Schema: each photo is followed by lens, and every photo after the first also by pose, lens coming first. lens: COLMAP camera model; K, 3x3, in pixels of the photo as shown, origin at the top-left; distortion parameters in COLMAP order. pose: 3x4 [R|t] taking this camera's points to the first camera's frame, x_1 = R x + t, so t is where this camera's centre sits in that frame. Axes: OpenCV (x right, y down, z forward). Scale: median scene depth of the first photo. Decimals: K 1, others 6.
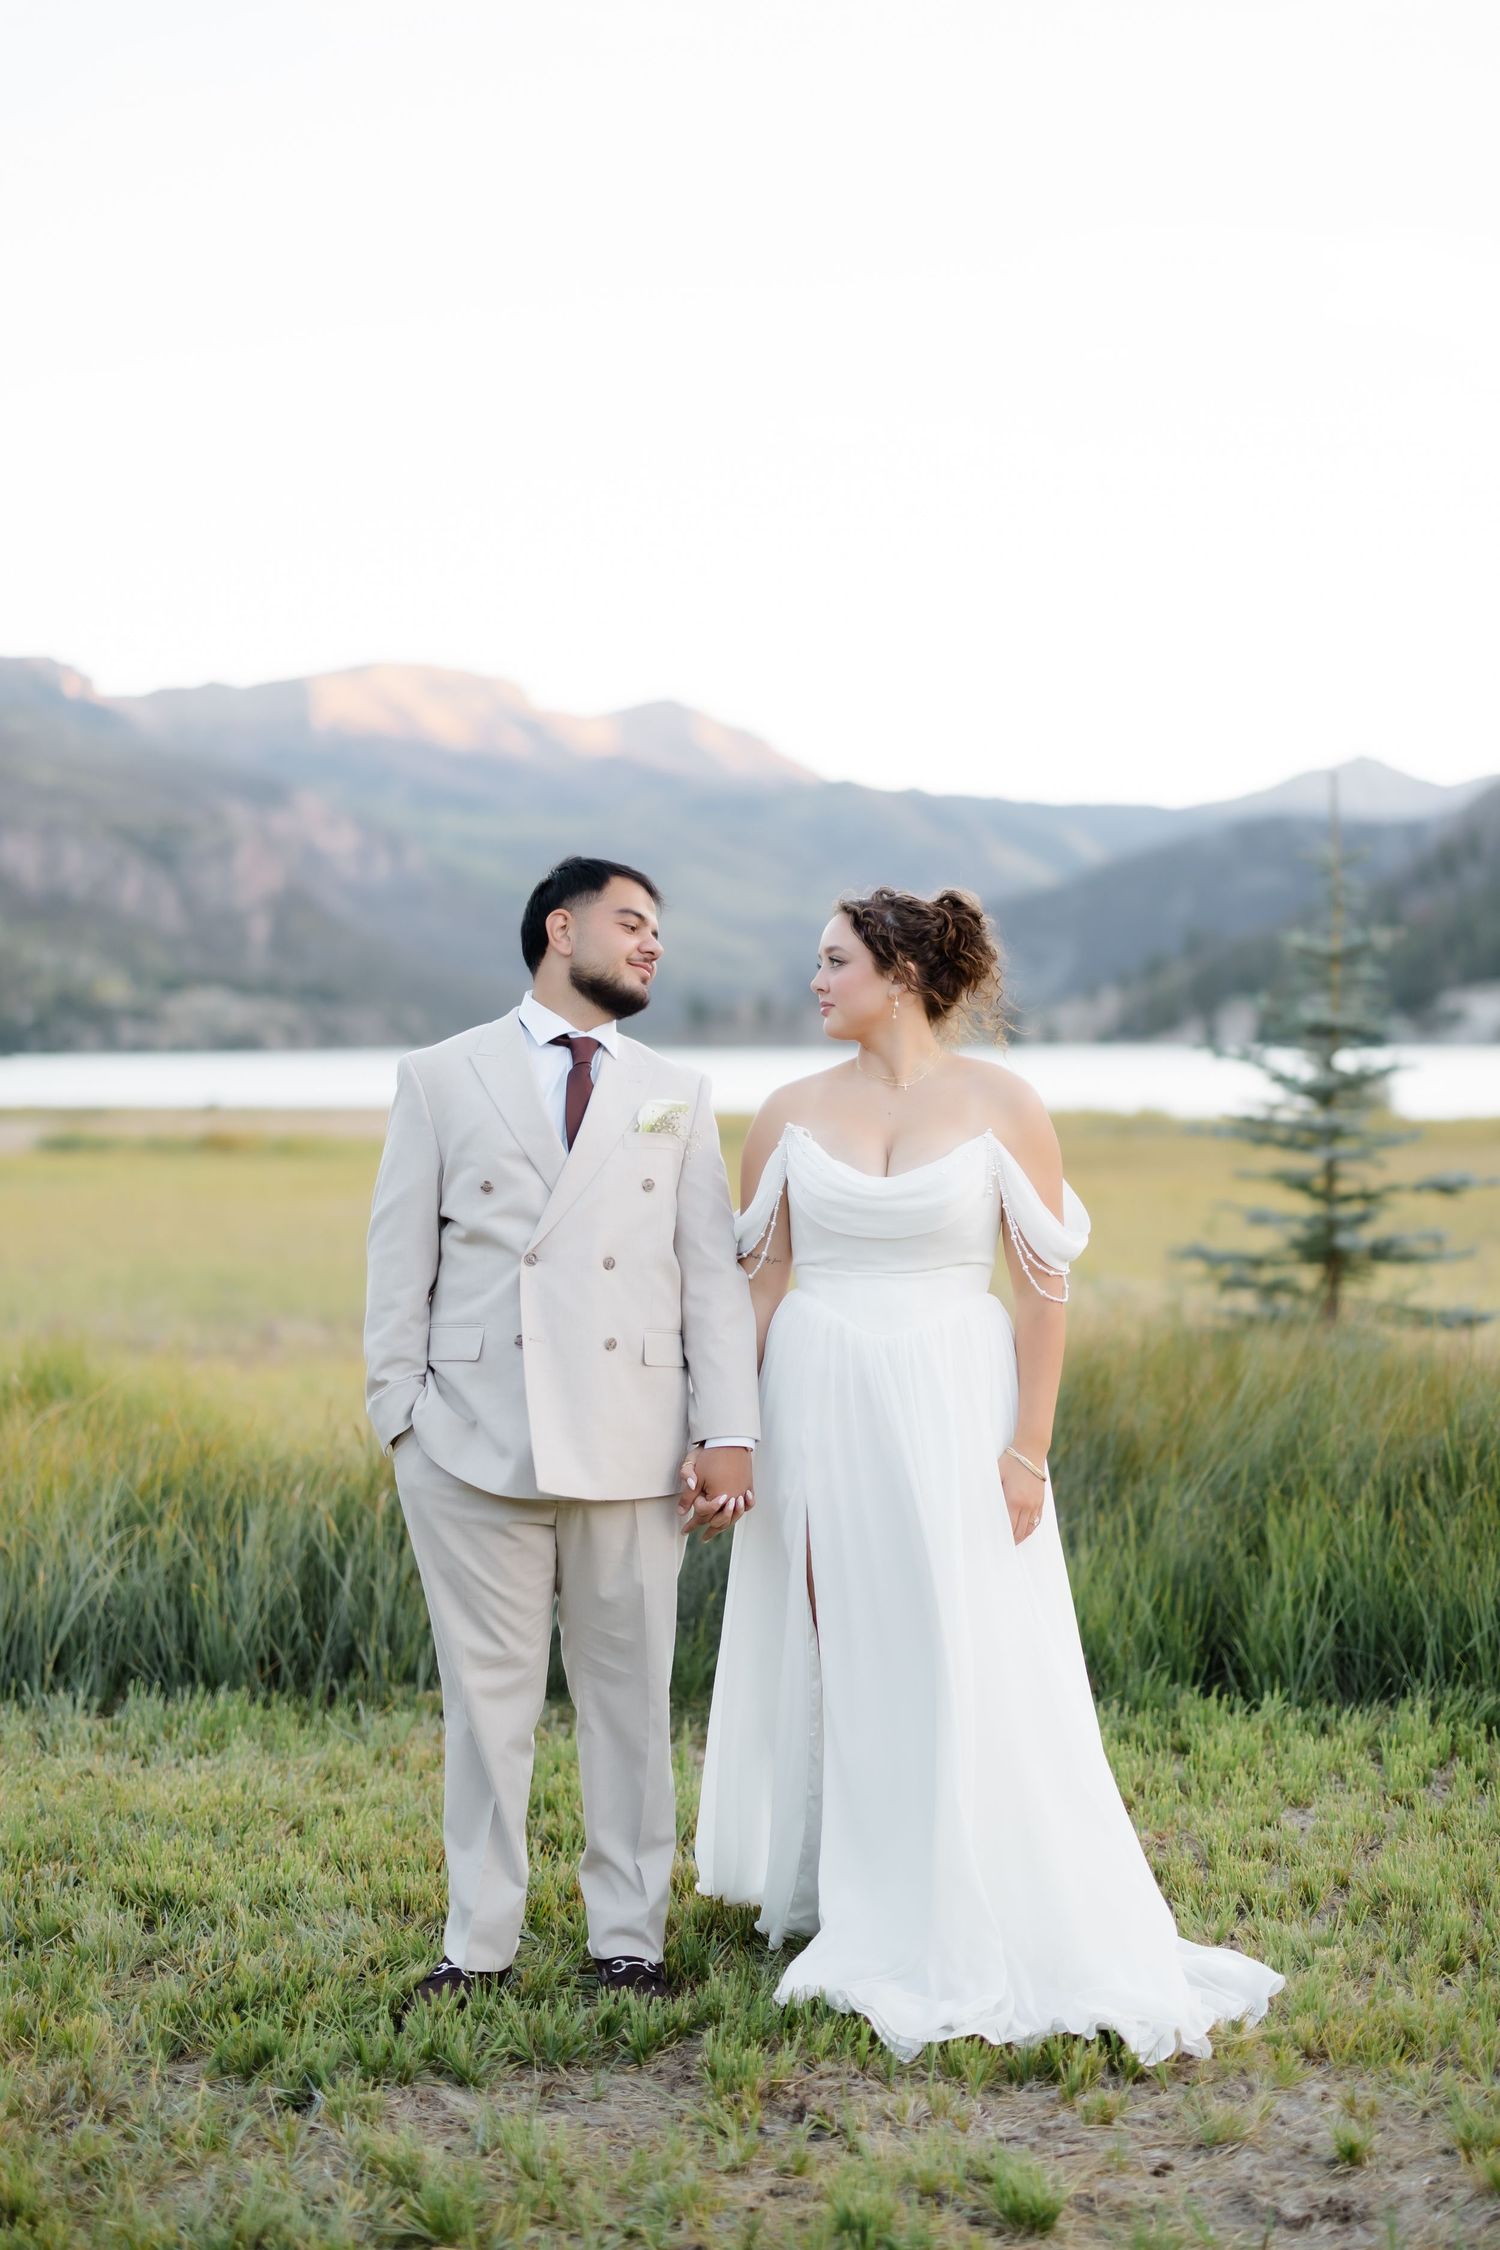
lens RADIAL K [[3626.2, 0, 716.5], [0, 3626.2, 1054.5], [0, 0, 1]] dist [0.008860, 0.046079]
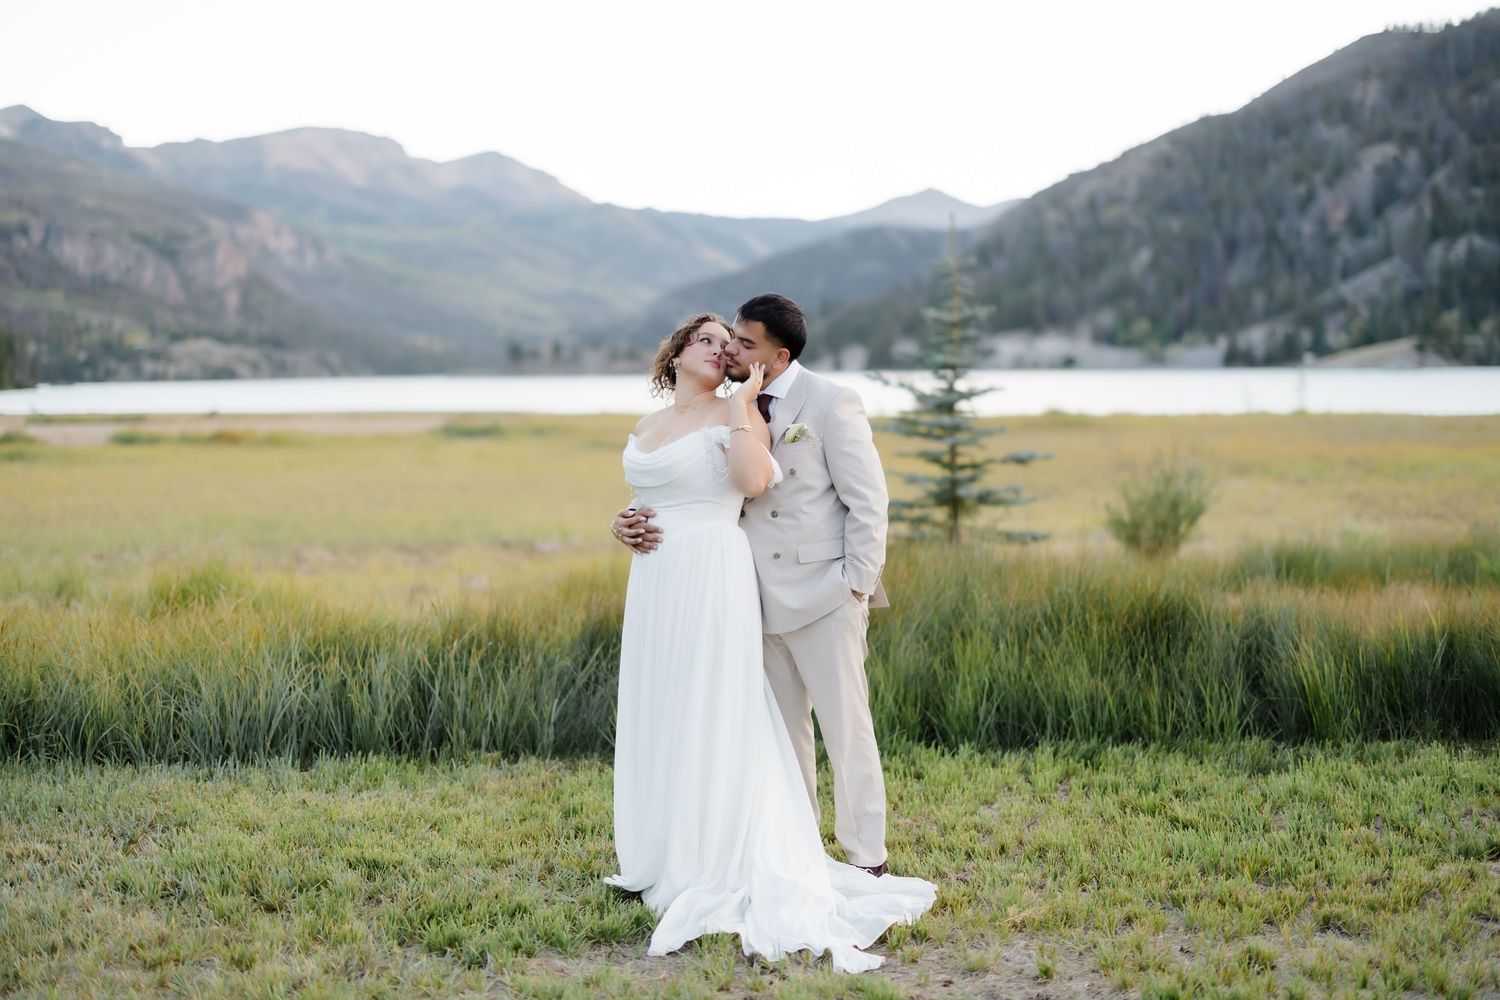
lens RADIAL K [[2285.3, 0, 688.2], [0, 2285.3, 497.6], [0, 0, 1]] dist [0.017401, -0.009495]
pose [[0.997380, -0.010114, 0.071631, -0.060096], [0.006353, 0.998599, 0.052541, -0.006064], [-0.072062, -0.051948, 0.996046, -0.104376]]
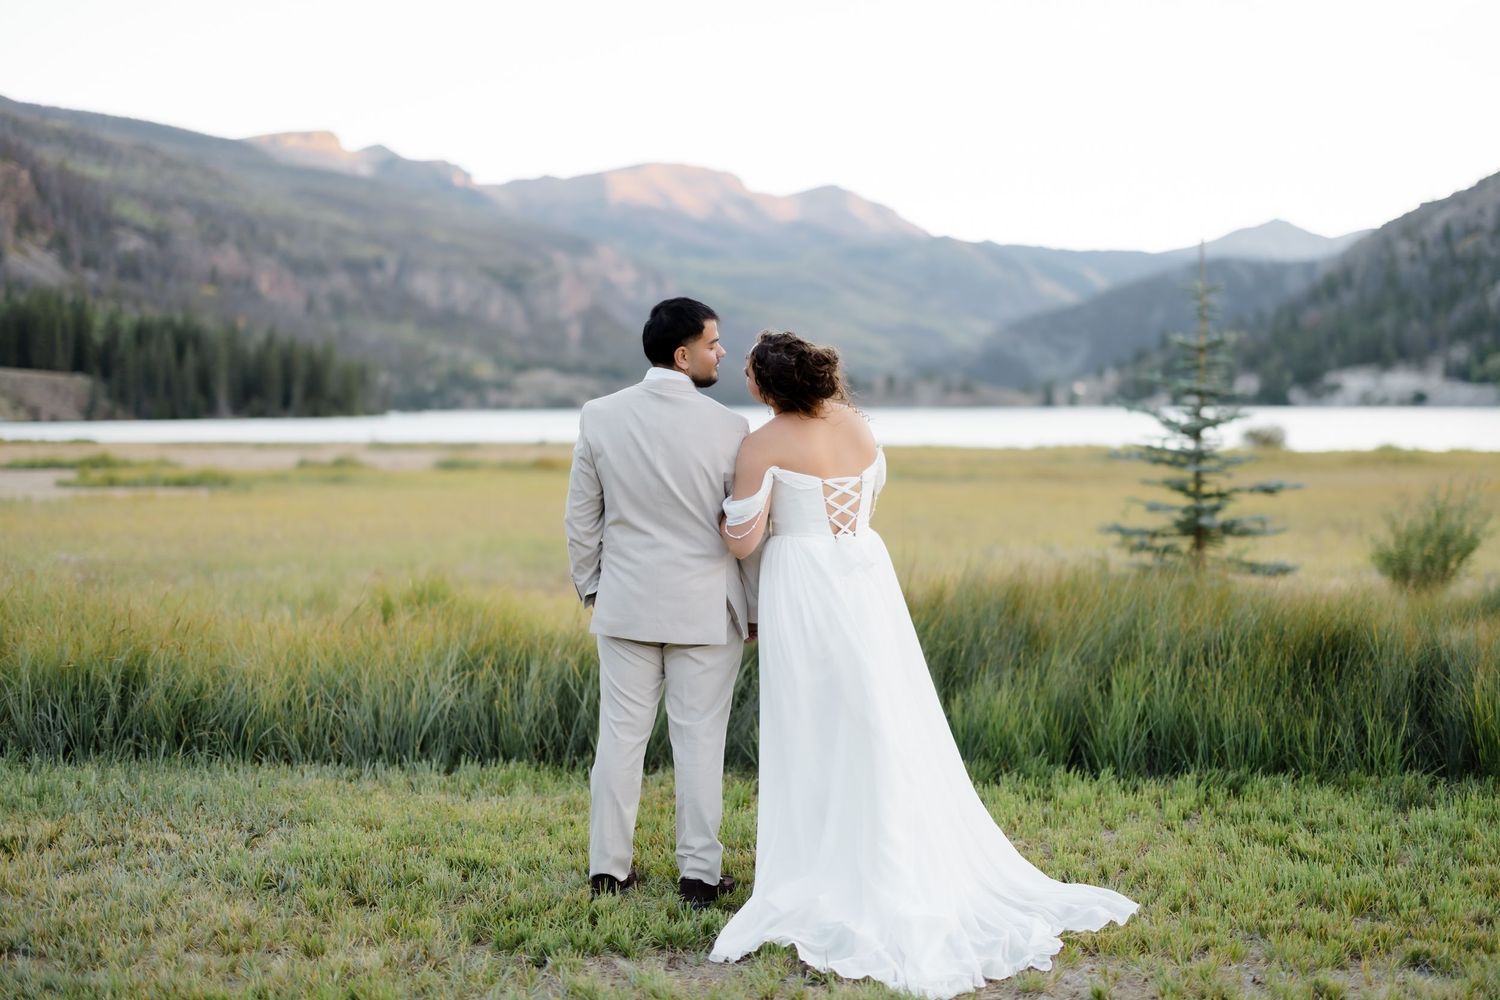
lens RADIAL K [[2285.3, 0, 688.2], [0, 2285.3, 497.6], [0, 0, 1]] dist [0.017401, -0.009495]
pose [[0.997098, 0.004798, -0.075975, 0.033741], [-0.001928, 0.999283, 0.037800, 0.003048], [0.076102, -0.037544, 0.996393, -0.106122]]
